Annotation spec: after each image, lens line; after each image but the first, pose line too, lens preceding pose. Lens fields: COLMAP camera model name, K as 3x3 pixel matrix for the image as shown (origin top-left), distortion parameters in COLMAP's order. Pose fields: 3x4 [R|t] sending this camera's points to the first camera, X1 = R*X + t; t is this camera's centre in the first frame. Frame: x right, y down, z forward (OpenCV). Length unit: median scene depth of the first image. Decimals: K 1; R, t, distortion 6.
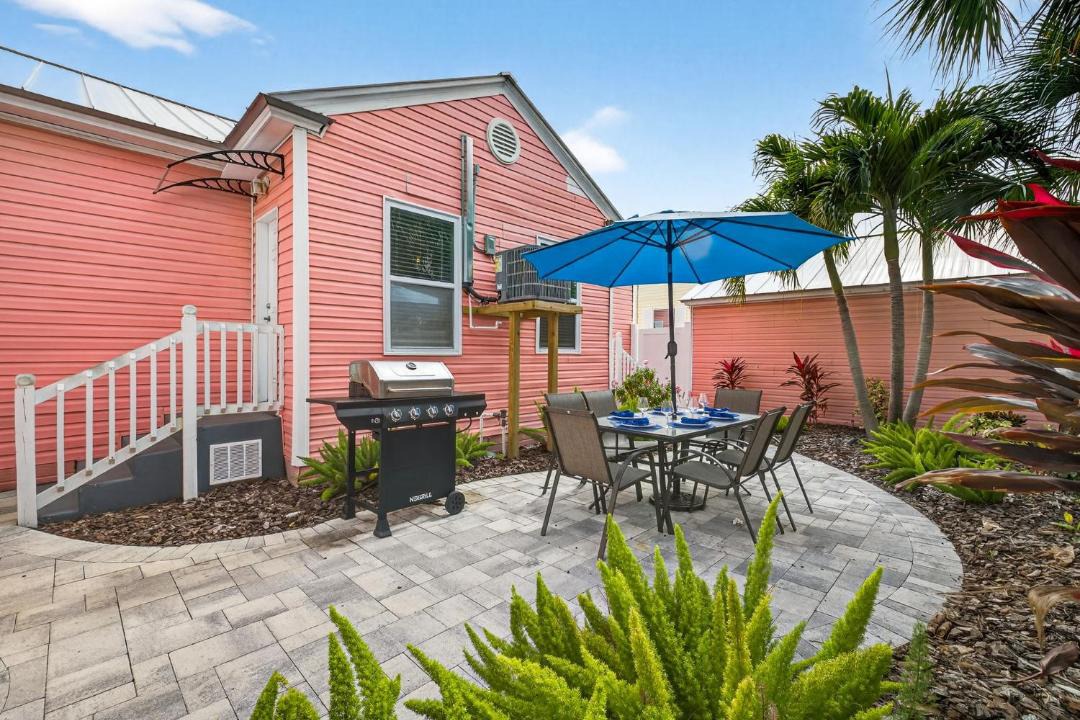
lens RADIAL K [[480.7, 0, 560.2], [0, 480.7, 355.7], [0, 0, 1]] dist [0.000914, 0.000580]
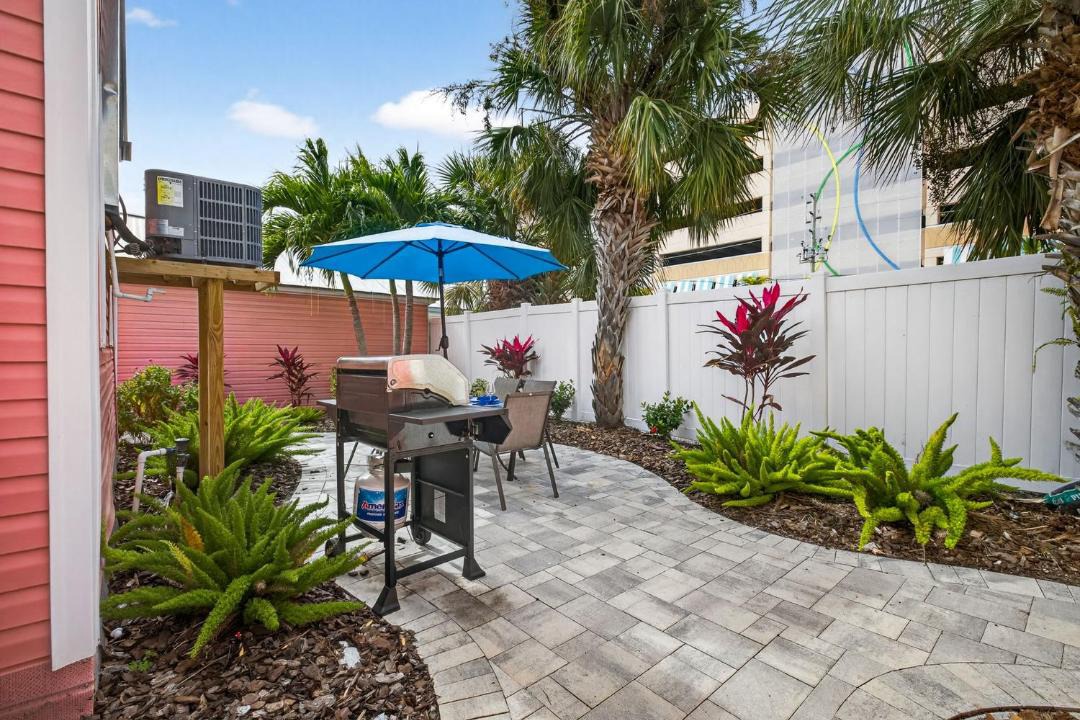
lens RADIAL K [[480.7, 0, 560.2], [0, 480.7, 355.7], [0, 0, 1]] dist [0.000914, 0.000580]
pose [[0.068017, -0.017277, 0.997535, -1.148307], [0.001897, 0.999850, 0.017188, -0.002192], [-0.997682, 0.000724, 0.068039, 0.807780]]
